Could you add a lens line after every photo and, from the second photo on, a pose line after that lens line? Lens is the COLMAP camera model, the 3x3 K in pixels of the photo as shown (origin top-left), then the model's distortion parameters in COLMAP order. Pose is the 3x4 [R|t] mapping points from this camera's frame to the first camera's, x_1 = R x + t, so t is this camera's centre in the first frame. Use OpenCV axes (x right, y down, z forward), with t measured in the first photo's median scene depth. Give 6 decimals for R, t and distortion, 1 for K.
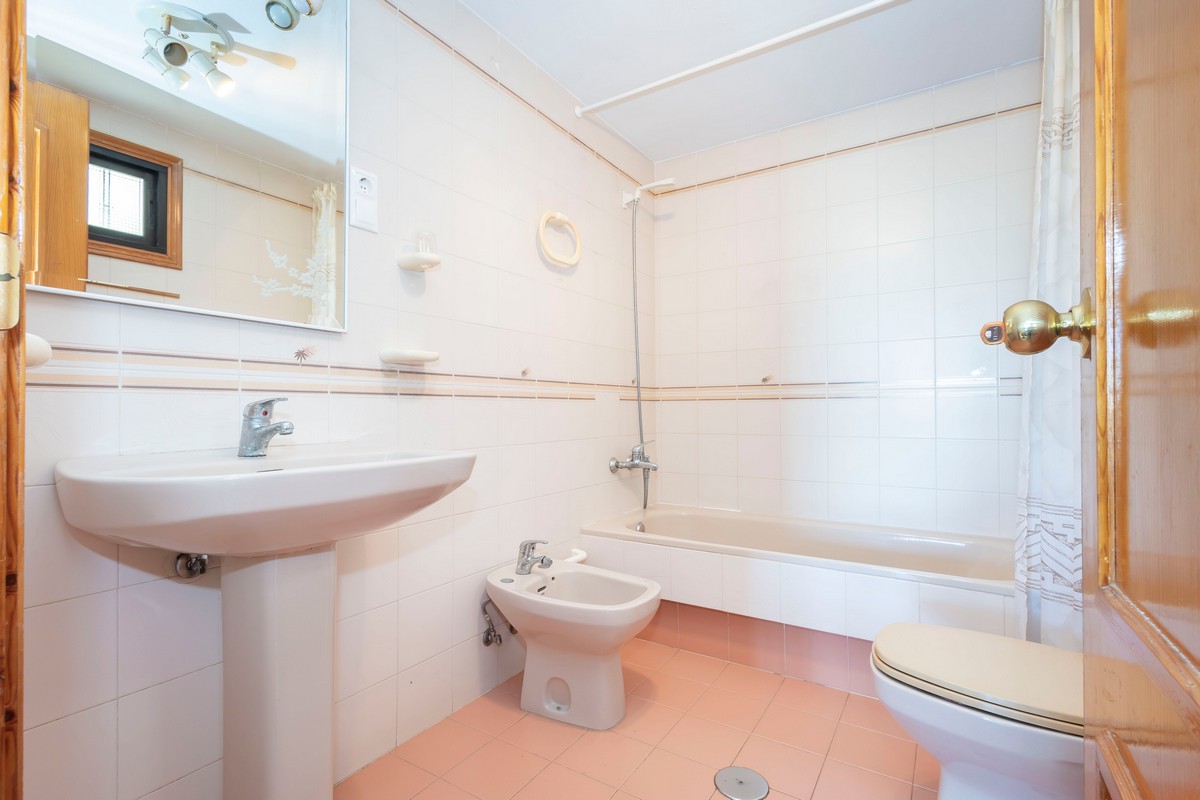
lens RADIAL K [[553.2, 0, 599.8], [0, 553.2, 392.8], [0, 0, 1]] dist [0.012510, -0.001301]
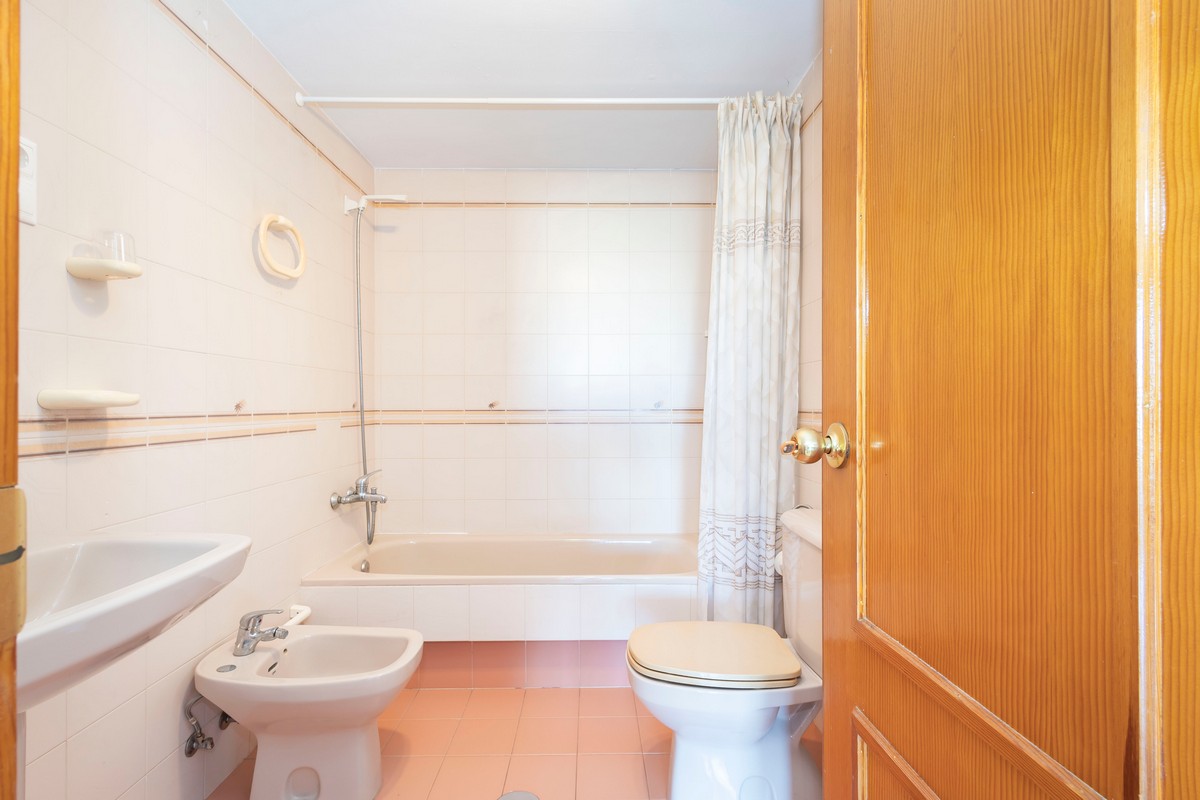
lens RADIAL K [[553.2, 0, 593.7], [0, 553.2, 390.1], [0, 0, 1]] dist [0.012510, -0.001301]
pose [[0.840575, 0.016066, 0.541456, -0.147078], [-0.016905, 0.999851, -0.003424, -0.070078], [-0.541431, -0.006275, 0.840722, 0.016293]]
